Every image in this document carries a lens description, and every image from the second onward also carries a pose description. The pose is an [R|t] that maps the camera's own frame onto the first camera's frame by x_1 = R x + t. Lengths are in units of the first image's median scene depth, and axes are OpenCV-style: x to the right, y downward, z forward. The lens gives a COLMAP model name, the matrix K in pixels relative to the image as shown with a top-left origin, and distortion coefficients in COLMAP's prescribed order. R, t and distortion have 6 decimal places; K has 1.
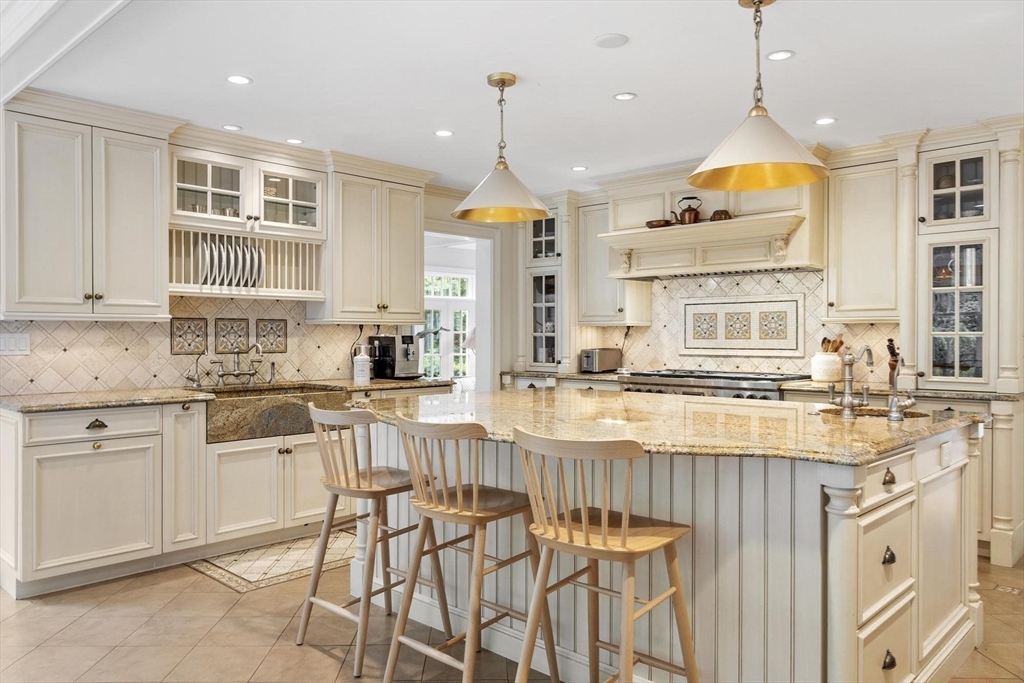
lens RADIAL K [[748.6, 0, 513.0], [0, 748.6, 339.6], [0, 0, 1]] dist [0.038049, -0.002761]
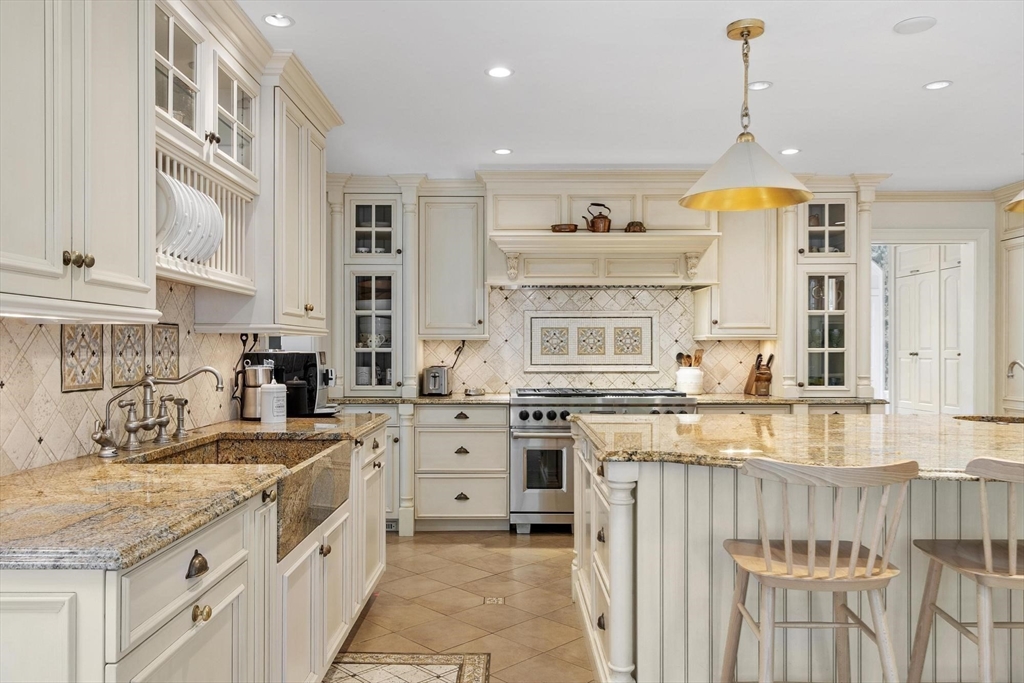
lens RADIAL K [[748.6, 0, 512.3], [0, 748.6, 347.9], [0, 0, 1]] dist [0.038049, -0.002761]
pose [[0.734953, 0.002015, 0.678115, -0.466405], [0.003809, 0.999968, -0.007099, -0.003225], [-0.678107, 0.007800, 0.734922, 0.375753]]
